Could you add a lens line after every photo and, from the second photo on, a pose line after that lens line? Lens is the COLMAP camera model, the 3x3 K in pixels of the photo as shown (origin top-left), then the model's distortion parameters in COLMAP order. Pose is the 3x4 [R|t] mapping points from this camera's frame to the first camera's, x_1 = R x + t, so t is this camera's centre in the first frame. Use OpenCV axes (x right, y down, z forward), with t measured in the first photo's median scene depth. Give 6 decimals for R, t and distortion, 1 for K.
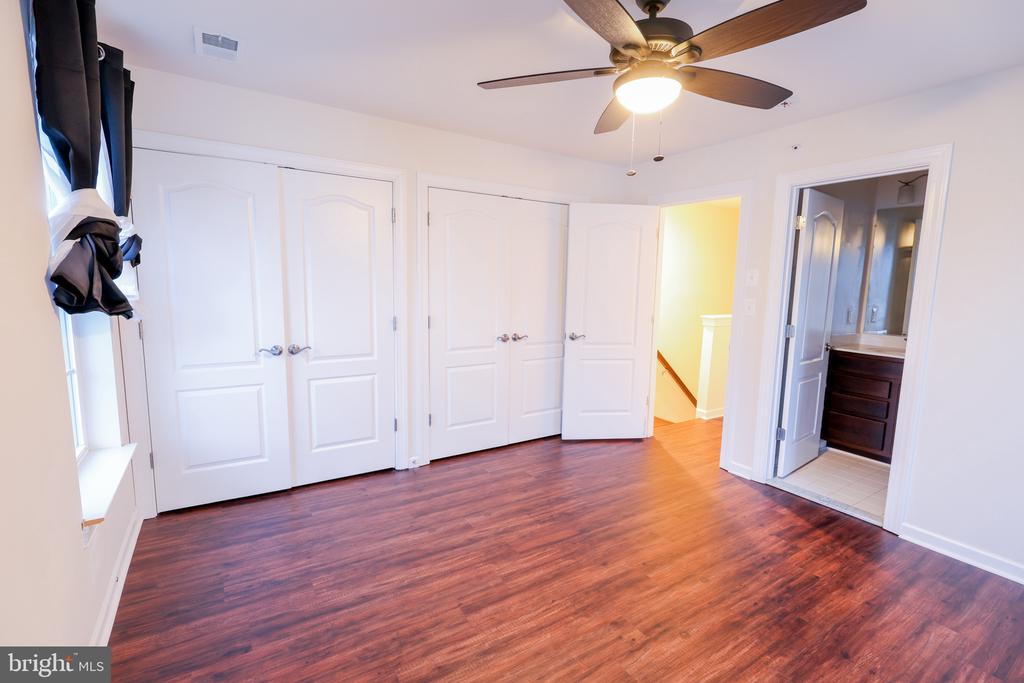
lens RADIAL K [[468.1, 0, 511.1], [0, 468.1, 341.3], [0, 0, 1]] dist [-0.000667, 0.000316]
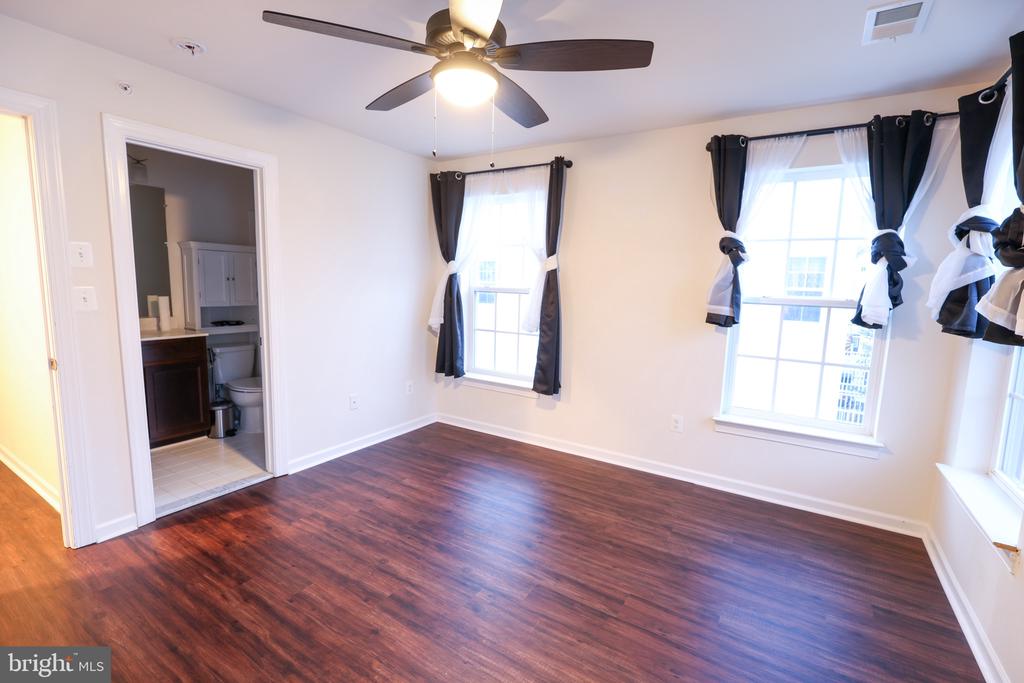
lens RADIAL K [[468.1, 0, 511.1], [0, 468.1, 341.3], [0, 0, 1]] dist [-0.000667, 0.000316]
pose [[-0.415654, -0.151505, 0.896815, -0.522880], [0.086615, 0.974954, 0.204850, -0.141125], [-0.905389, 0.162825, -0.392121, 1.009036]]
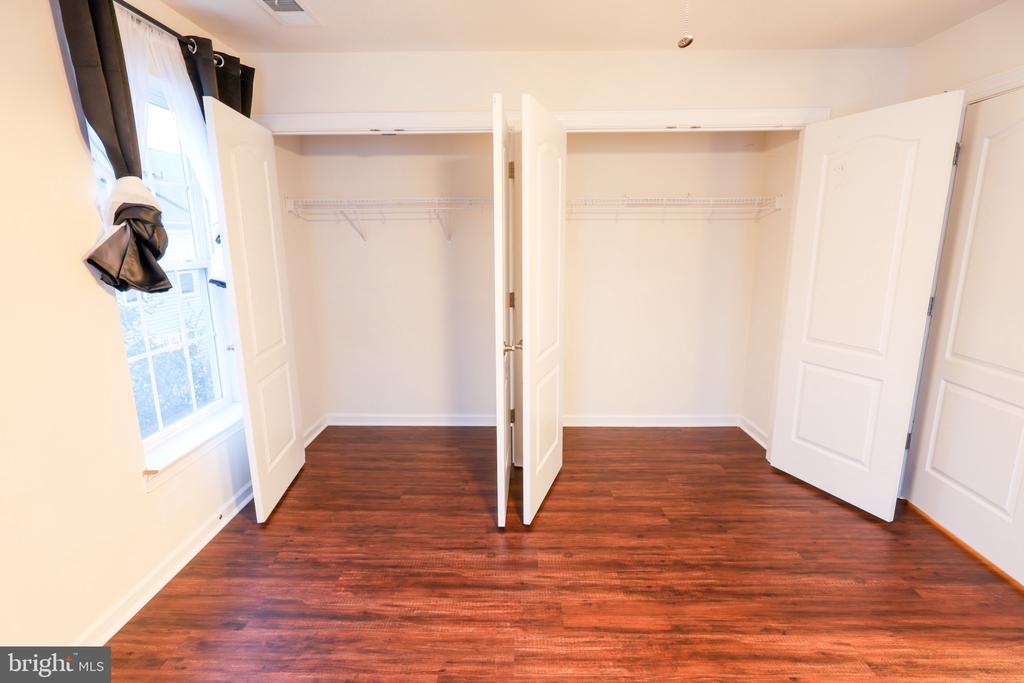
lens RADIAL K [[483.3, 0, 525.7], [0, 483.3, 340.9], [0, 0, 1]] dist [-0.003173, -0.000111]
pose [[0.832863, 0.079318, -0.547767, 0.352647], [-0.040821, 0.995786, 0.082125, -0.050067], [0.551972, -0.046038, 0.832591, 0.376636]]
